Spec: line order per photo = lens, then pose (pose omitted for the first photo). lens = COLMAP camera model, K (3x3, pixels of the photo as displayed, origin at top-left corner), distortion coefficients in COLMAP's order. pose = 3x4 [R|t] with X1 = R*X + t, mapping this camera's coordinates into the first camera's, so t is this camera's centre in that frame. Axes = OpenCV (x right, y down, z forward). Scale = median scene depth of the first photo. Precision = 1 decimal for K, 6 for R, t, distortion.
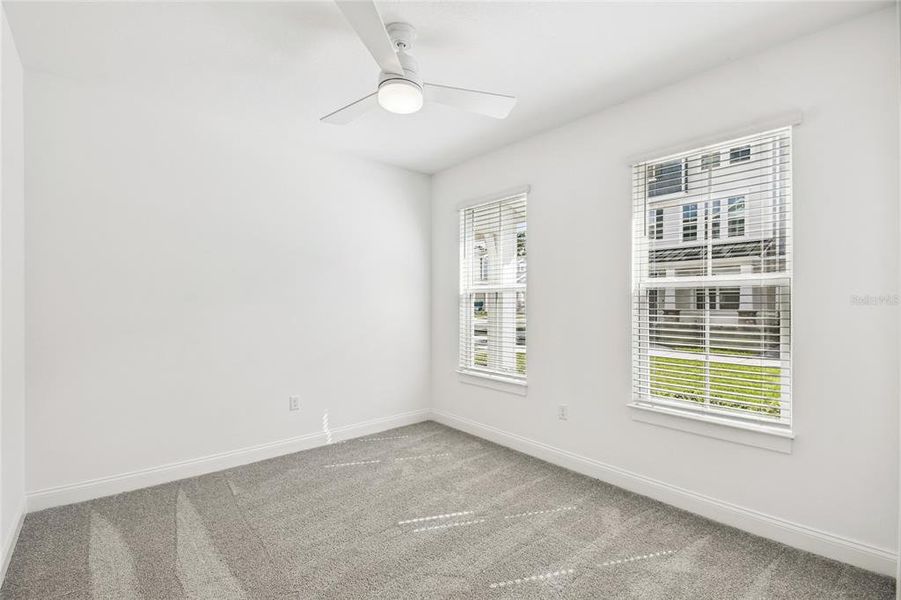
lens RADIAL K [[395.2, 0, 448.9], [0, 395.2, 324.4], [0, 0, 1]] dist [-0.016513, -0.000242]
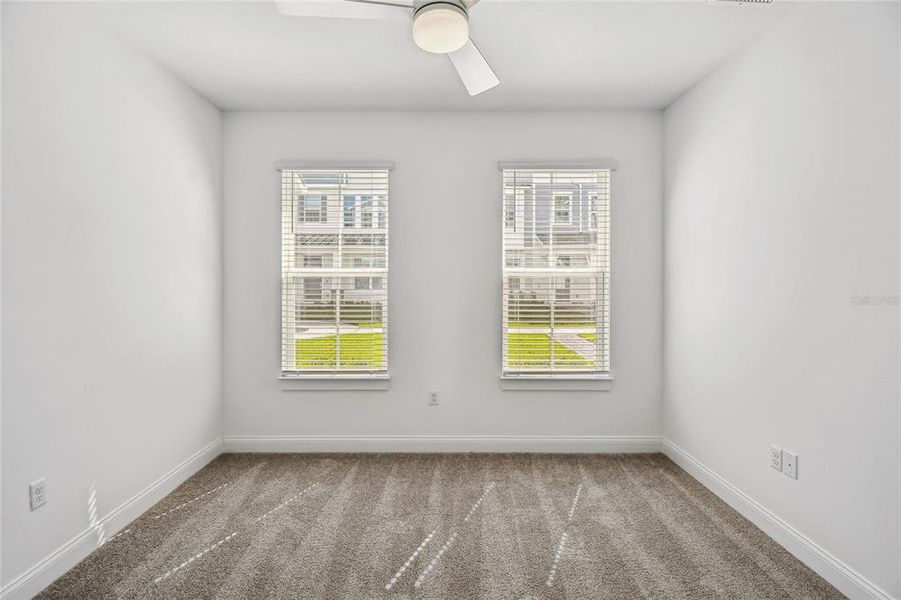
lens RADIAL K [[399.1, 0, 449.4], [0, 399.1, 302.7], [0, 0, 1]] dist [0.010323, -0.020142]
pose [[0.659065, -0.034311, 0.751303, -0.428810], [0.041244, 0.999104, 0.009447, -0.026284], [-0.750954, 0.024761, 0.659890, 0.289332]]
